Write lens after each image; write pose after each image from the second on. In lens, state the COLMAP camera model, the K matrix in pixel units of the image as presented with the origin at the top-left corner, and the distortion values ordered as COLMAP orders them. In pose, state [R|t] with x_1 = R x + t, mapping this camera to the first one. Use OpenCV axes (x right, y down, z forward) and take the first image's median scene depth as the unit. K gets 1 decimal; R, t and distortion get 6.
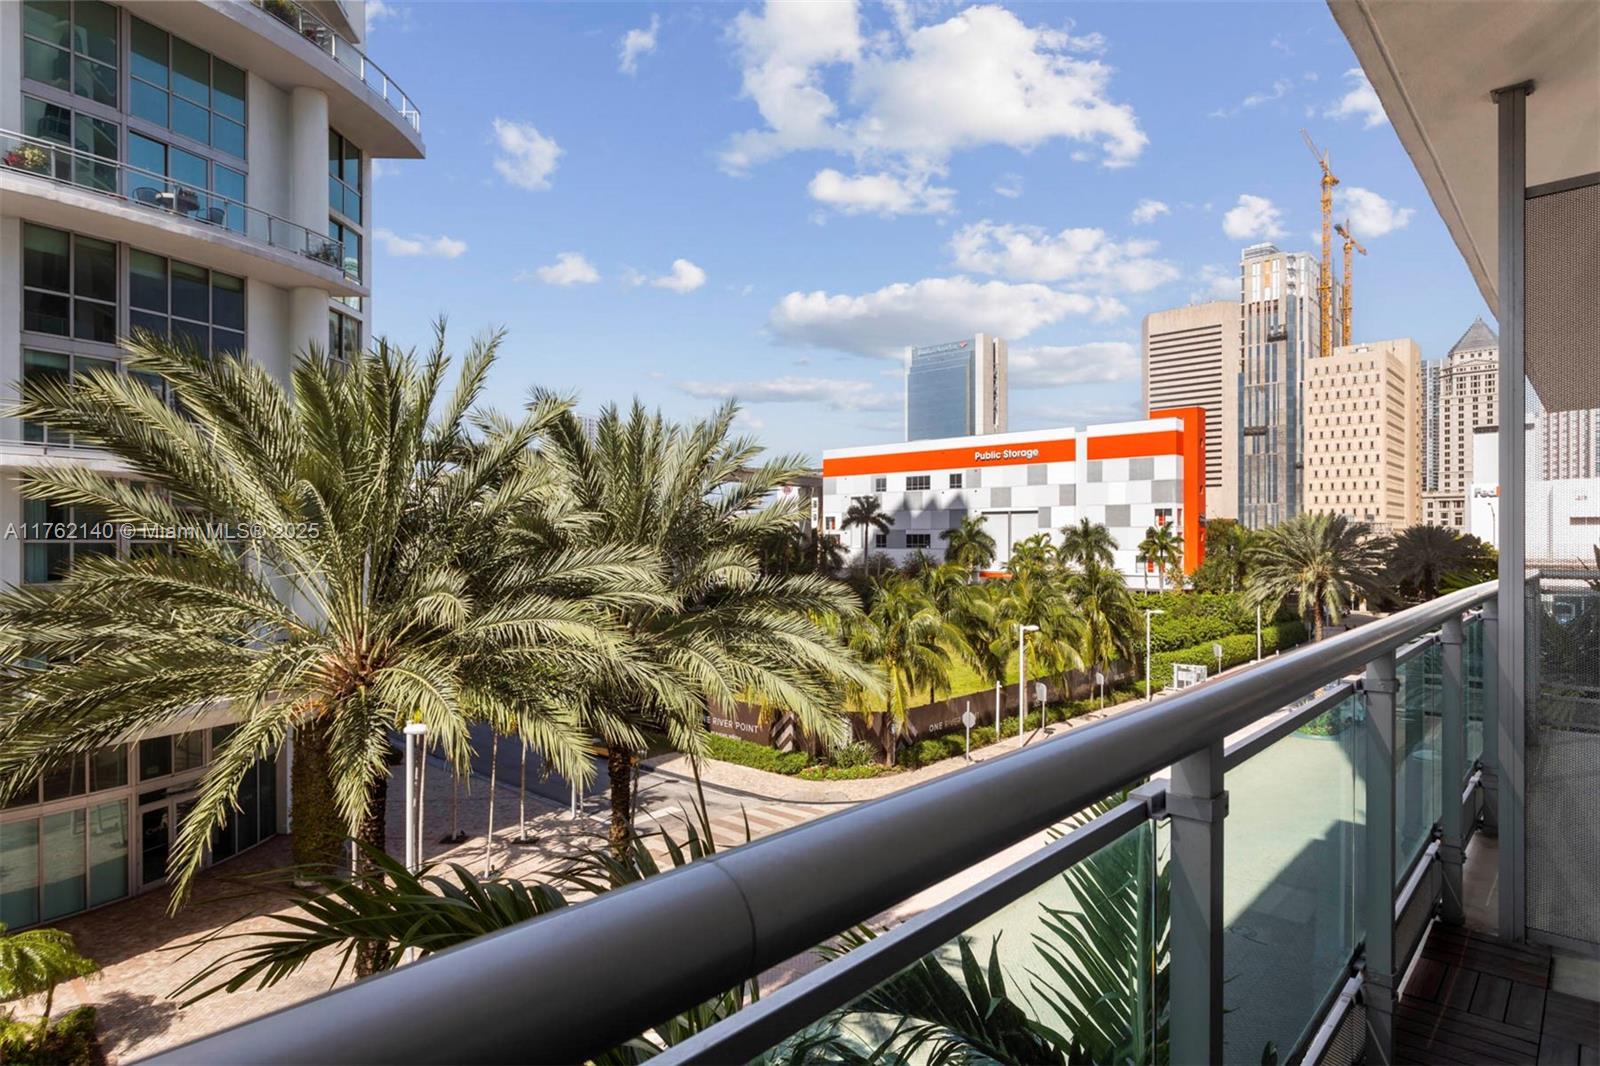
lens RADIAL K [[875.6, 0, 801.8], [0, 875.6, 529.7], [0, 0, 1]] dist [-0.000105, -0.034695]
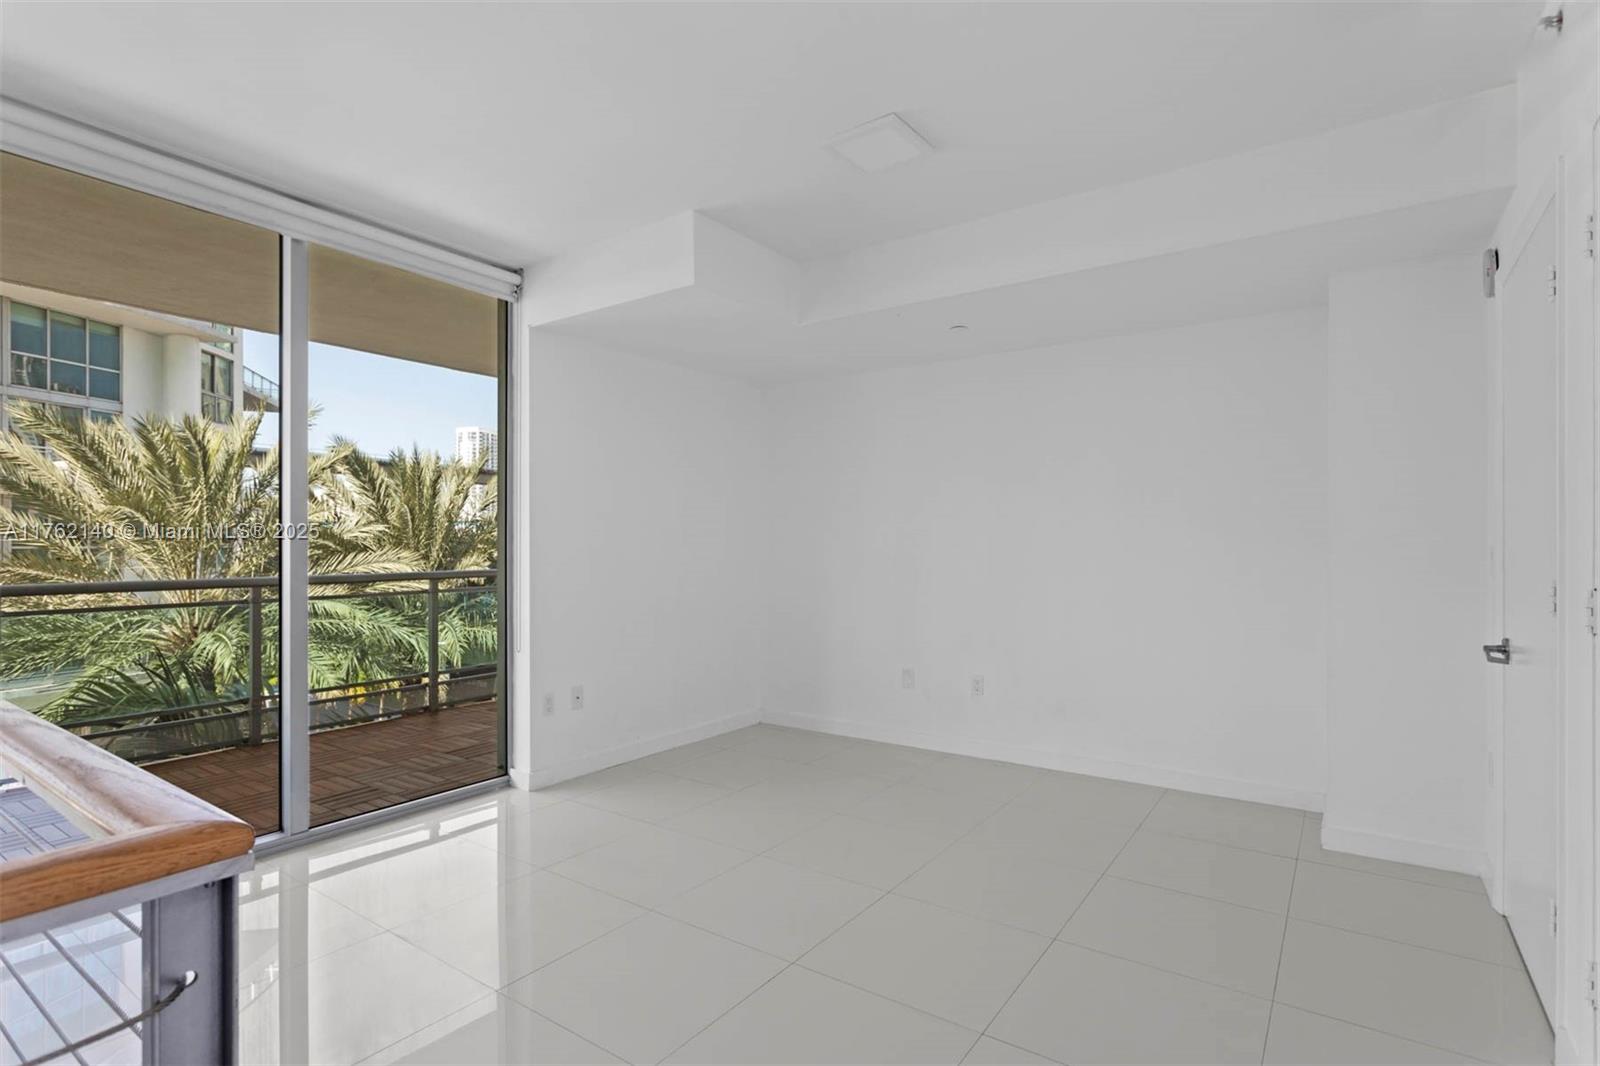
lens RADIAL K [[776.3, 0, 776.2], [0, 776.3, 532.7], [0, 0, 1]] dist [-0.008057, 0.001207]
pose [[0.992685, 0.002401, 0.120707, 0.271736], [-0.002200, 0.999996, -0.001798, -0.010261], [-0.120711, 0.001520, 0.992686, -0.351449]]
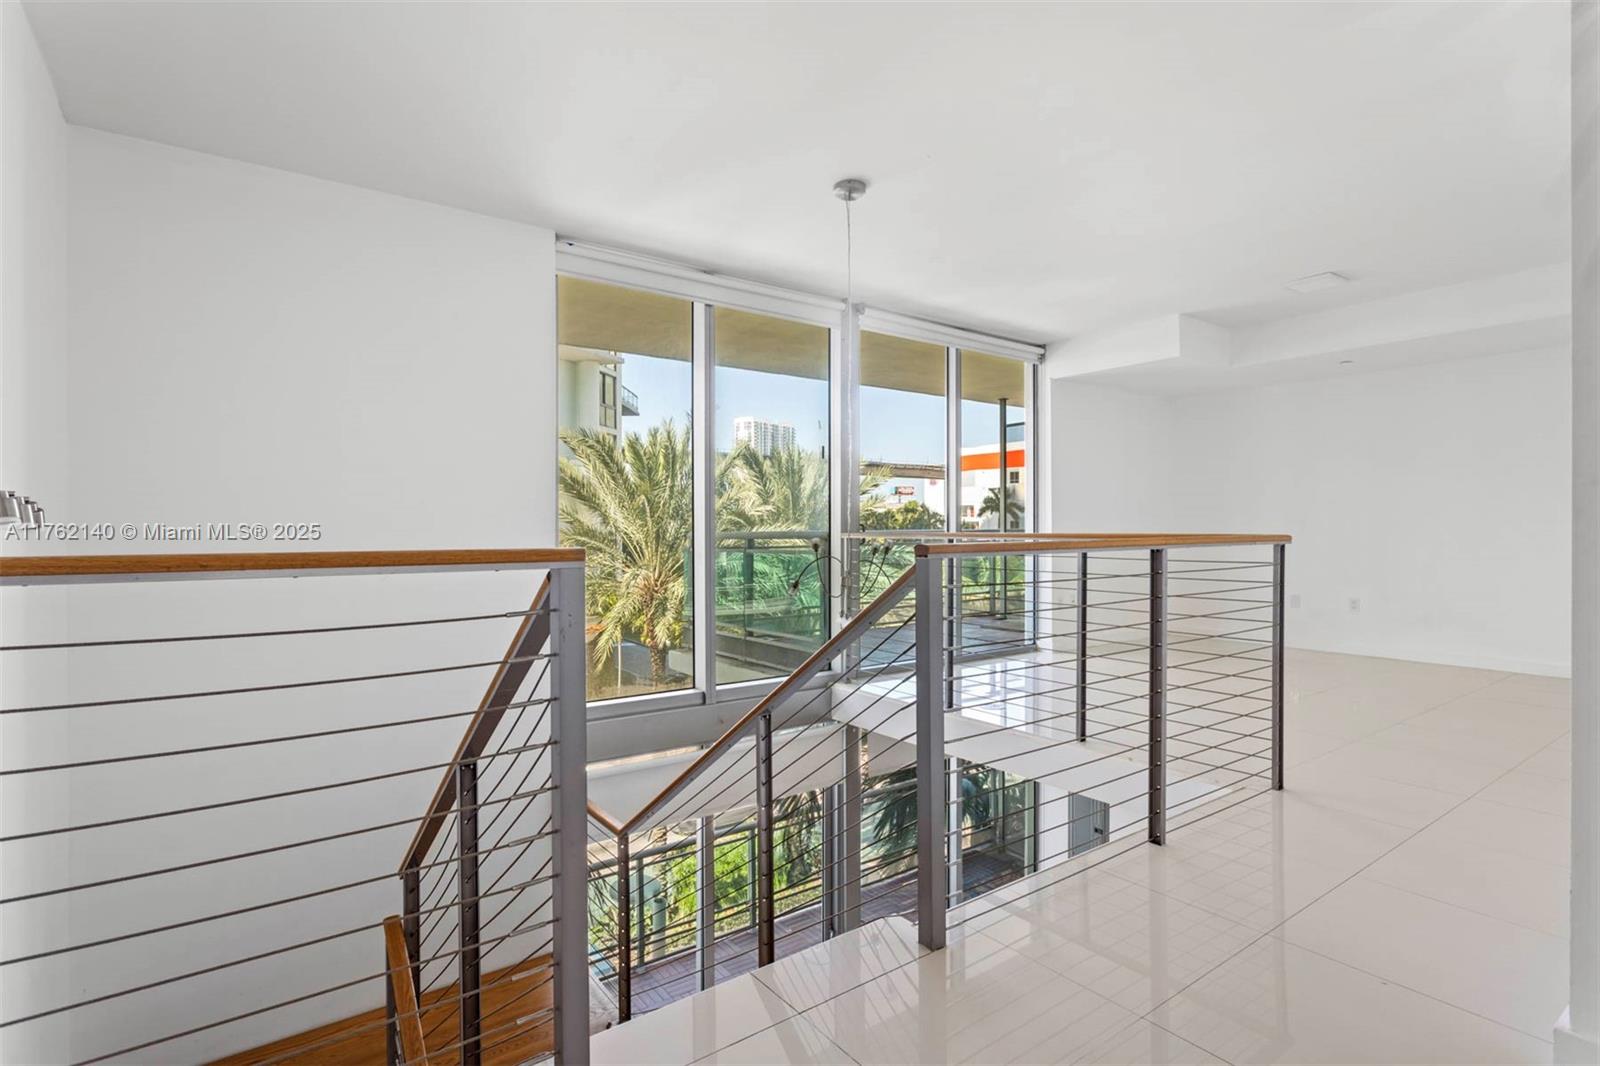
lens RADIAL K [[763.1, 0, 800.0], [0, 763.1, 533.0], [0, 0, 1]] dist [-0.004576, 0.000376]
pose [[0.981652, 0.003523, -0.190650, 0.138140], [0.000534, 0.999775, 0.021226, 0.000268], [0.190682, -0.020939, 0.981428, -0.581165]]
